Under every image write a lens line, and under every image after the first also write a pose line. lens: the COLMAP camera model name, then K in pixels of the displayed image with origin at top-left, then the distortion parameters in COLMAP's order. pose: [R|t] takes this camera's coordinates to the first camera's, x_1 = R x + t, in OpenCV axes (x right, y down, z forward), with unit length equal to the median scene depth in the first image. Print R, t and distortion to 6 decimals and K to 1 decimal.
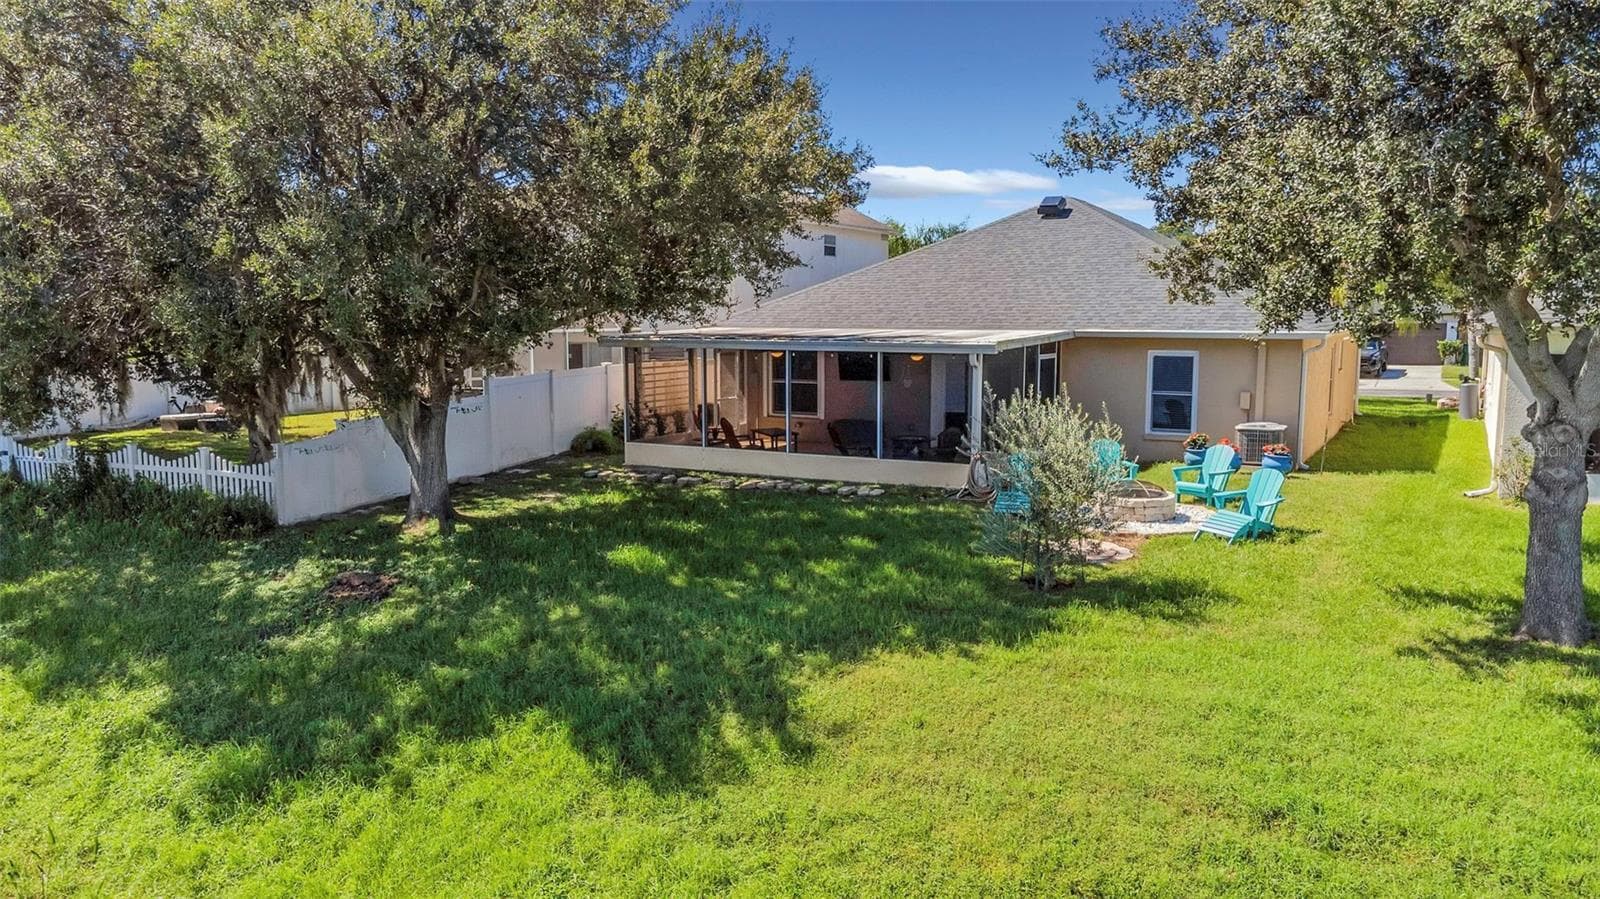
lens RADIAL K [[1224.8, 0, 800.0], [0, 1224.8, 449.5], [0, 0, 1]] dist [-0.000628, 0.130011]
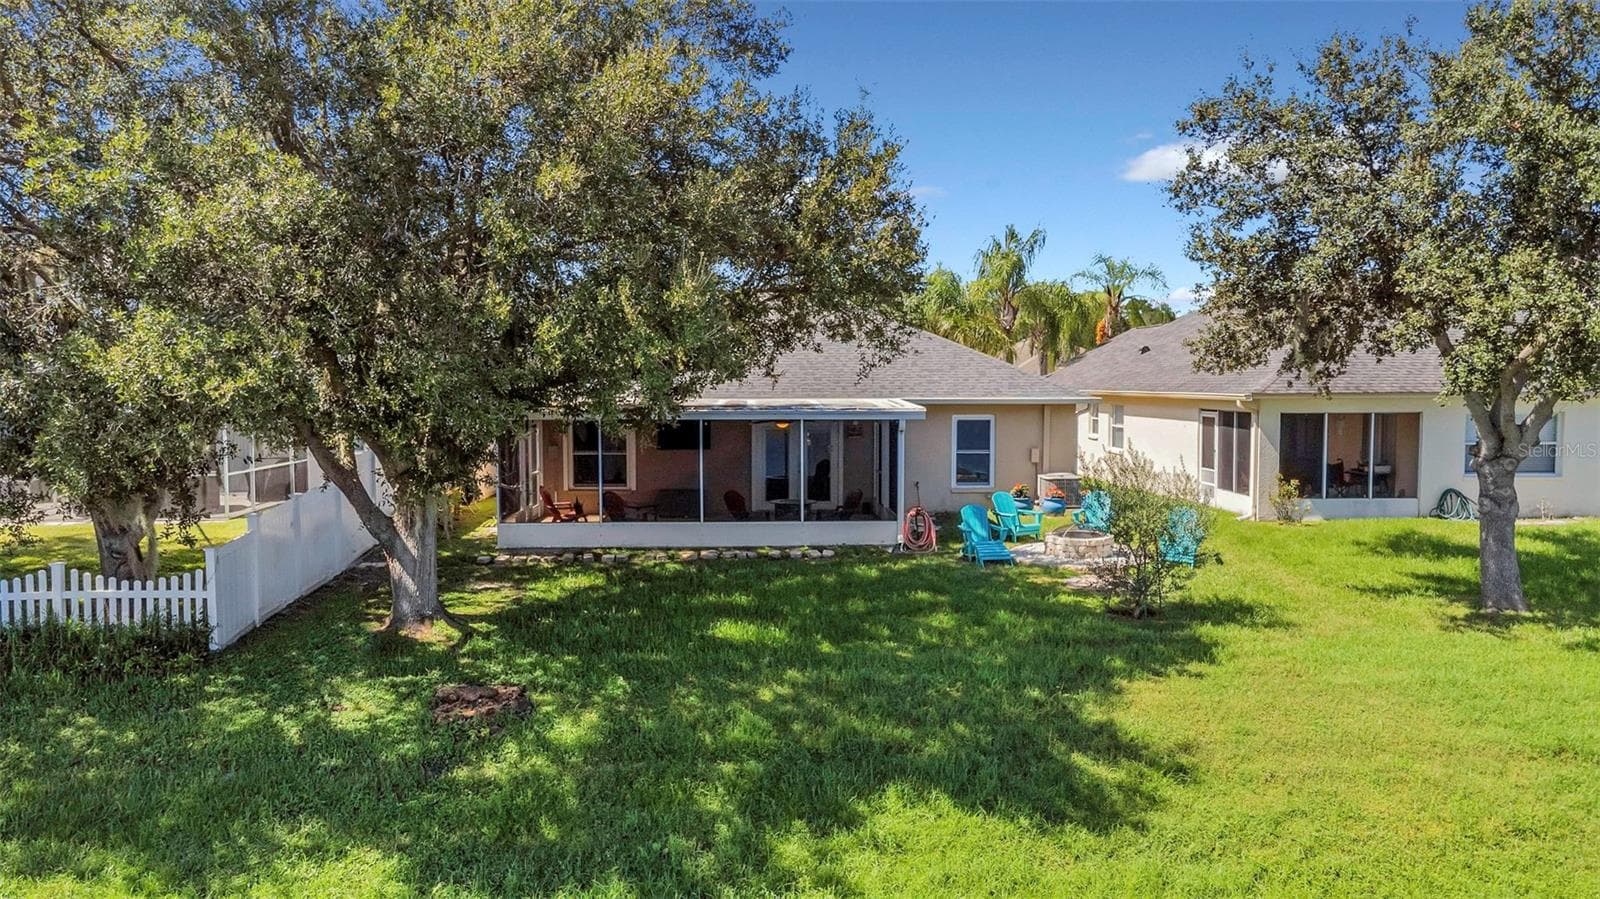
lens RADIAL K [[1224.8, 0, 800.0], [0, 1224.8, 449.5], [0, 0, 1]] dist [-0.000628, 0.130011]
pose [[0.856296, -0.030933, 0.515558, -0.650650], [0.060410, 0.997352, -0.040495, -0.016782], [-0.512940, 0.065821, 0.855897, 0.149747]]
